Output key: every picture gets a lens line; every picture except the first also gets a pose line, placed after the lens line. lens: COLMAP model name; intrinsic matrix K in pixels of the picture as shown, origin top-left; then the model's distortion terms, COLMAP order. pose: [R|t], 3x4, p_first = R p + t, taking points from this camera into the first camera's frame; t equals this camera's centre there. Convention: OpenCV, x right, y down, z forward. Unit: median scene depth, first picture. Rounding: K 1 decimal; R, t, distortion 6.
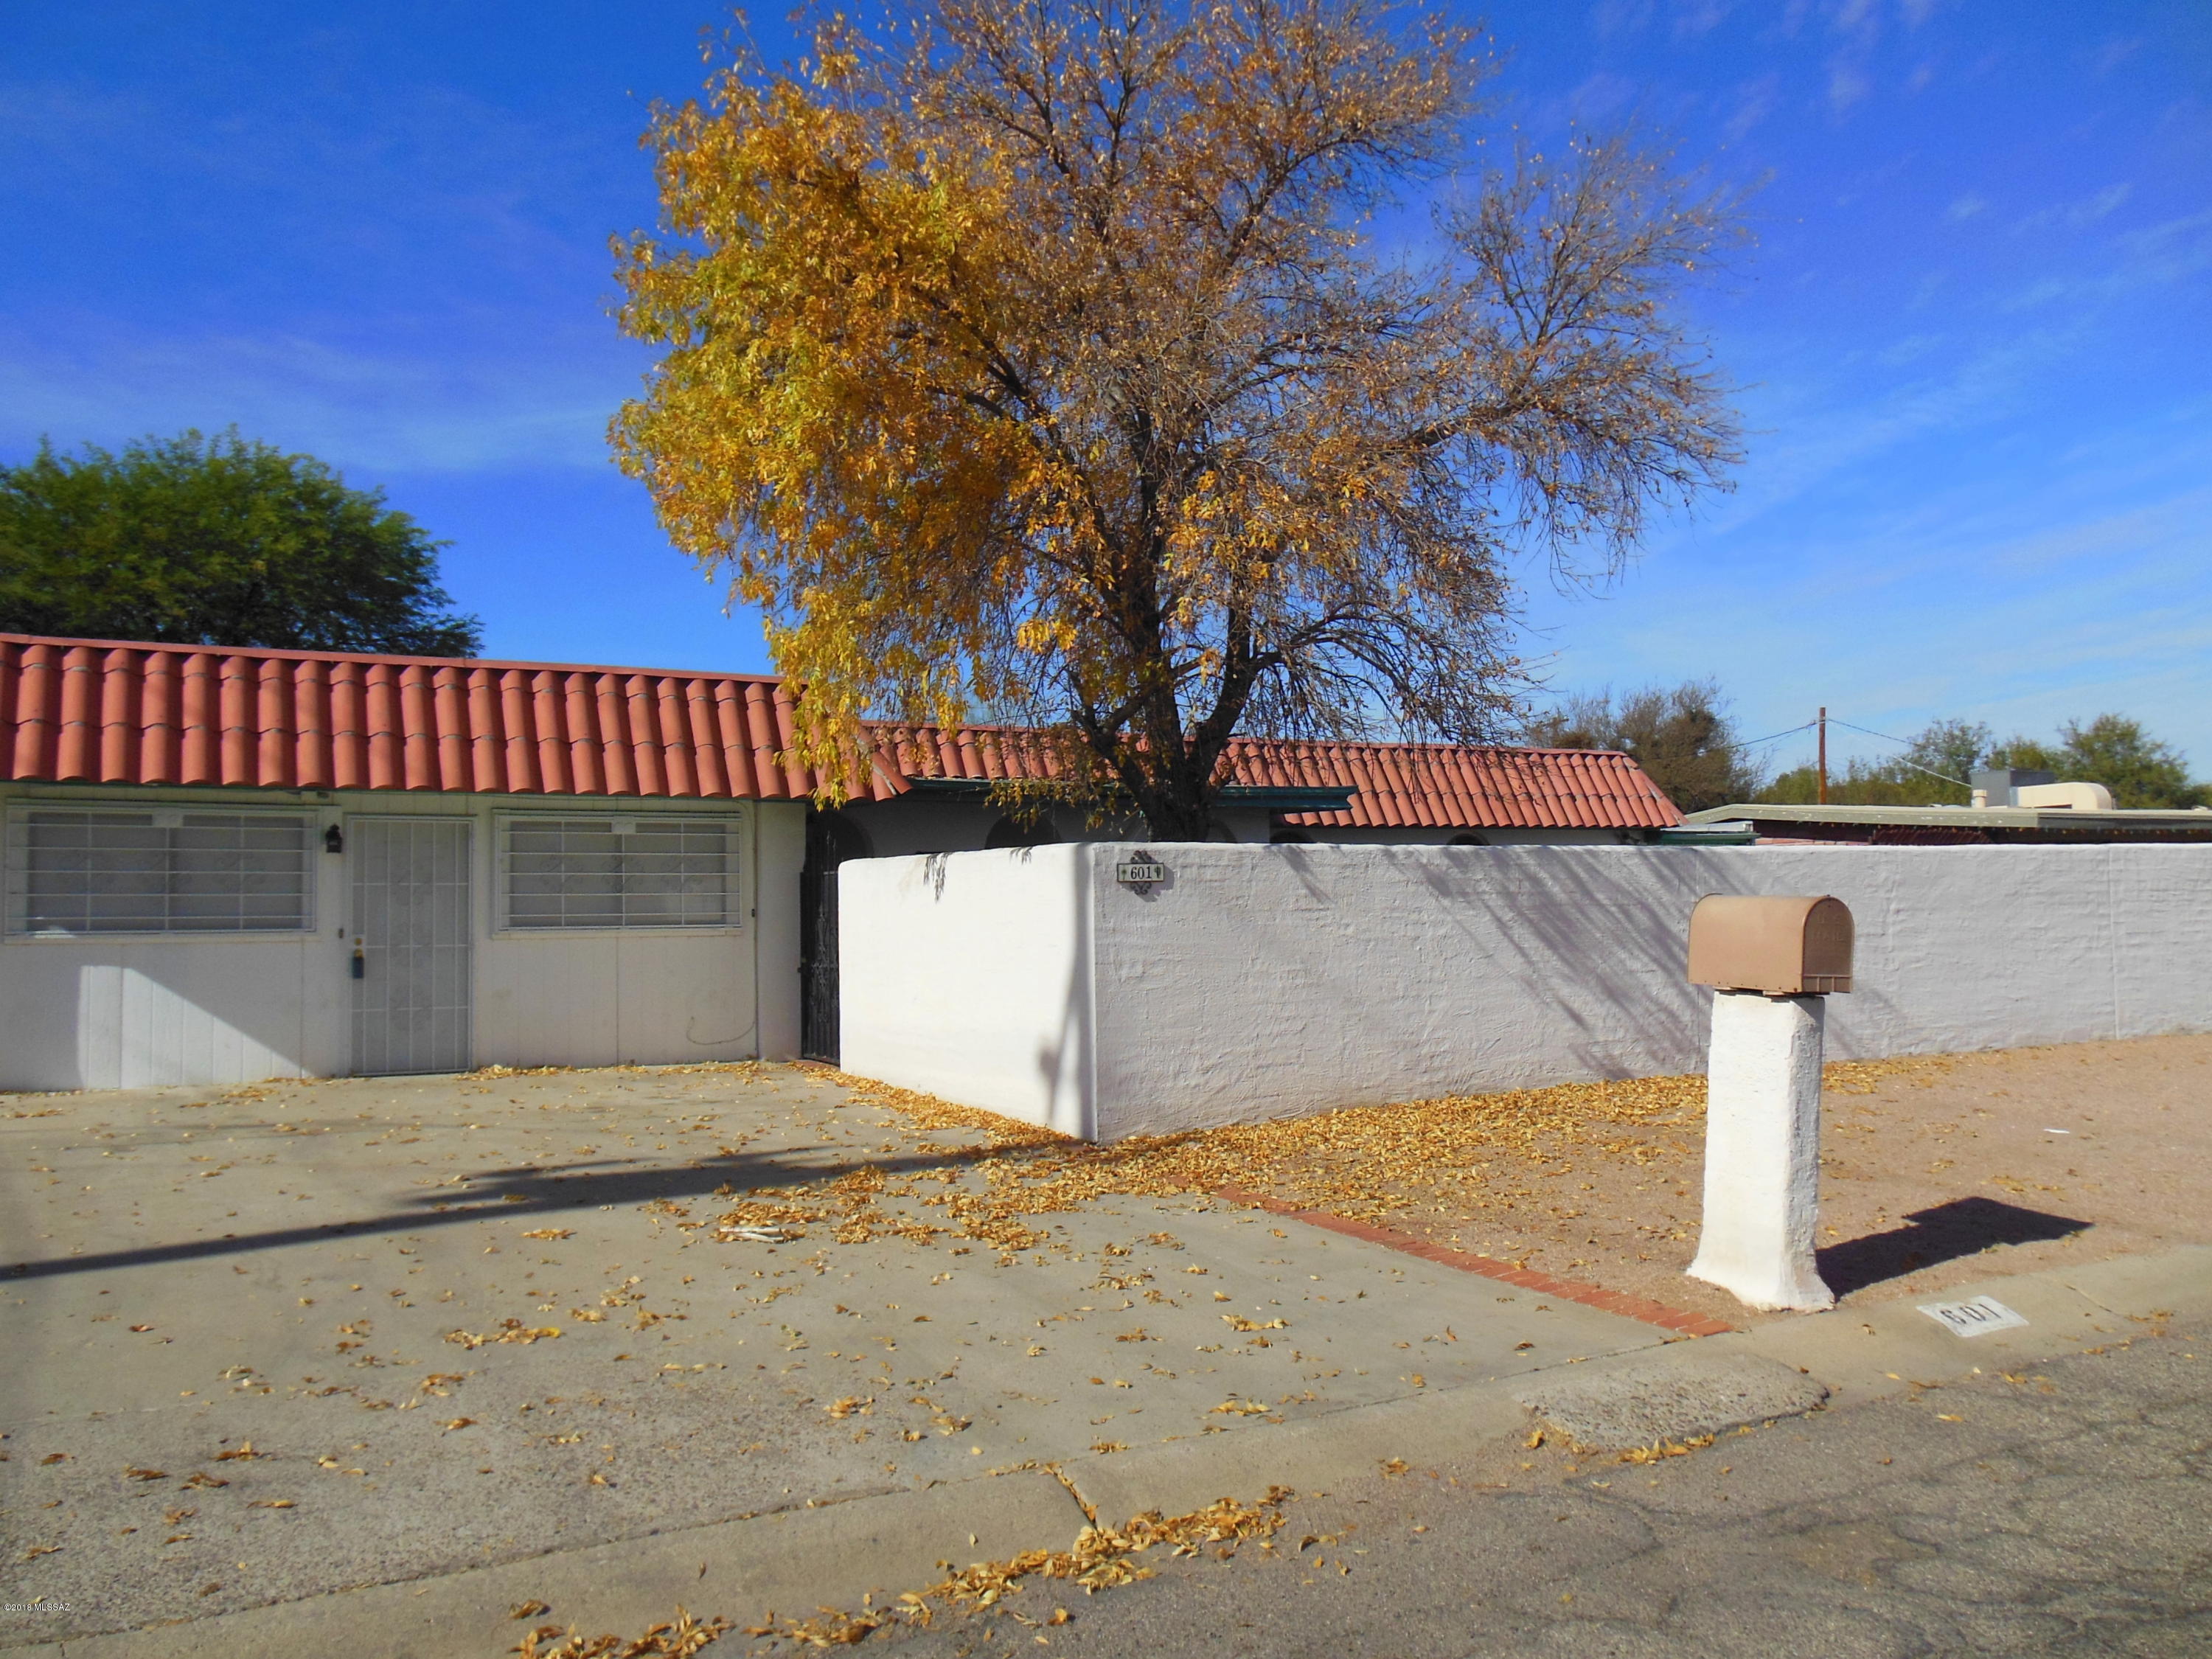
lens RADIAL K [[1673.7, 0, 1114.2], [0, 1673.7, 818.6], [0, 0, 1]] dist [-0.052446, 0.007195]
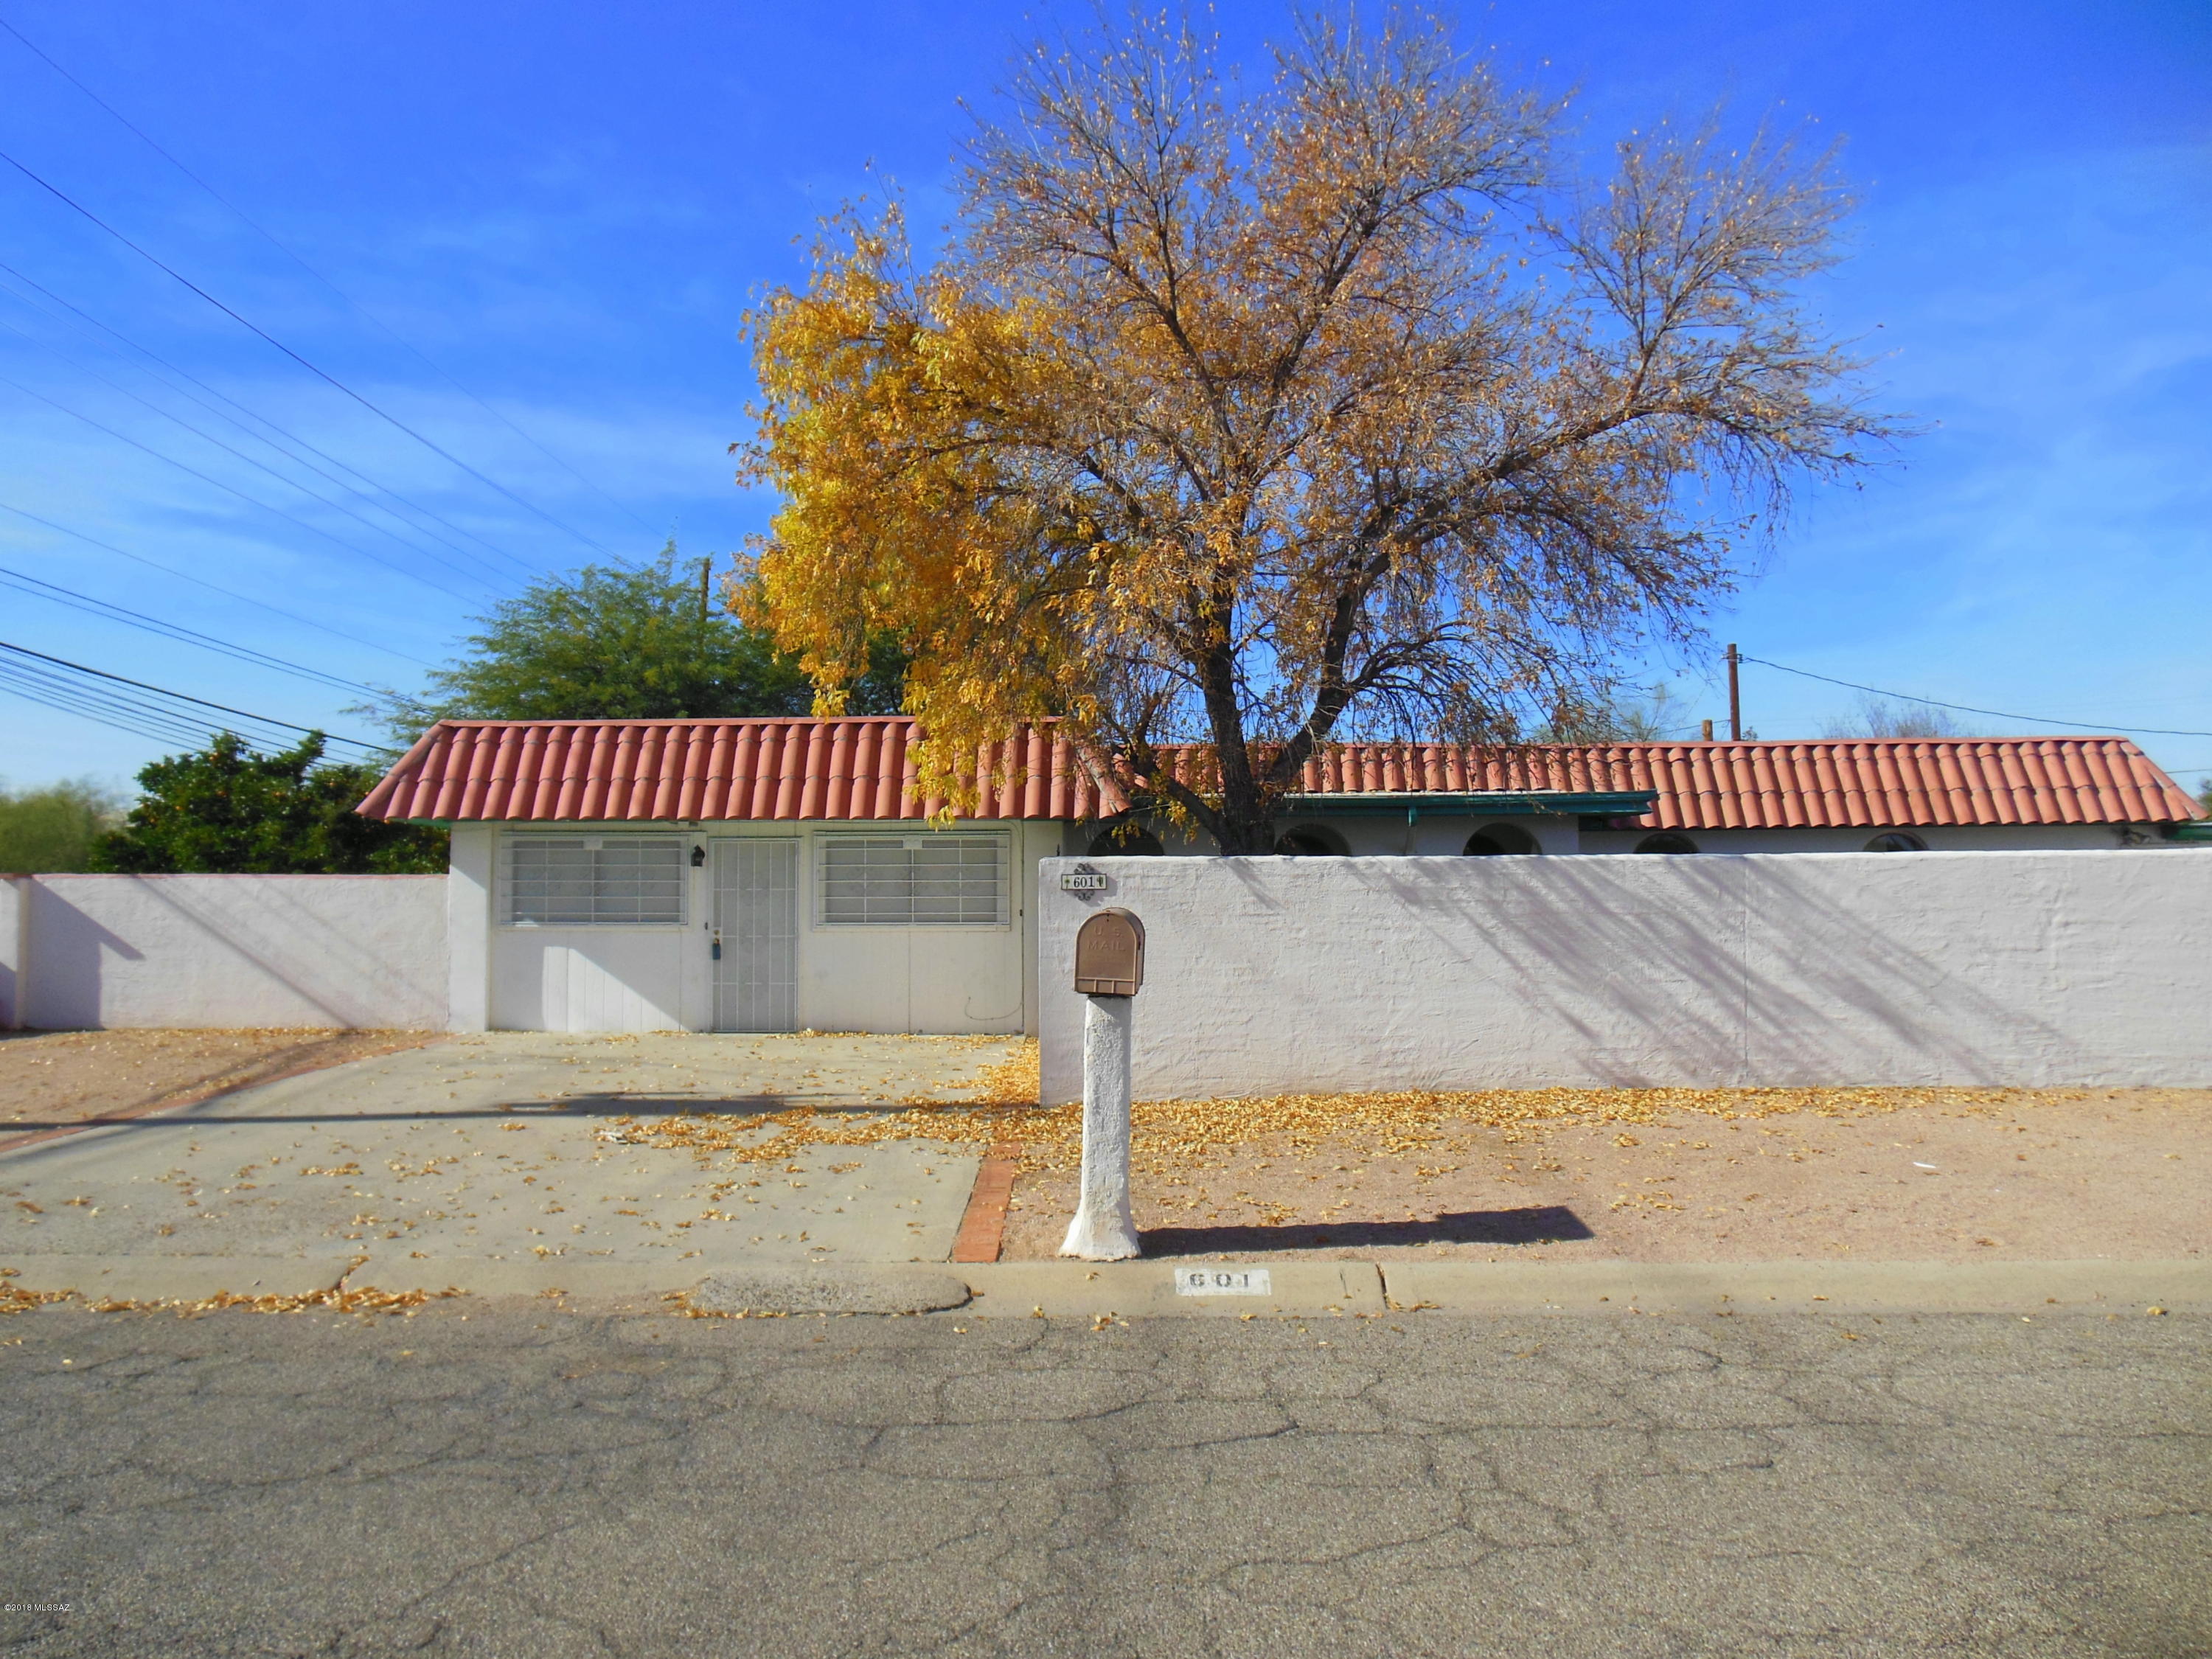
lens RADIAL K [[1673.7, 0, 1109.7], [0, 1673.7, 840.6], [0, 0, 1]] dist [-0.052446, 0.007195]
pose [[0.869790, -0.011752, -0.493282, 0.522771], [0.017842, 0.999812, 0.007642, -0.005345], [0.493100, -0.015448, 0.869836, -0.024320]]
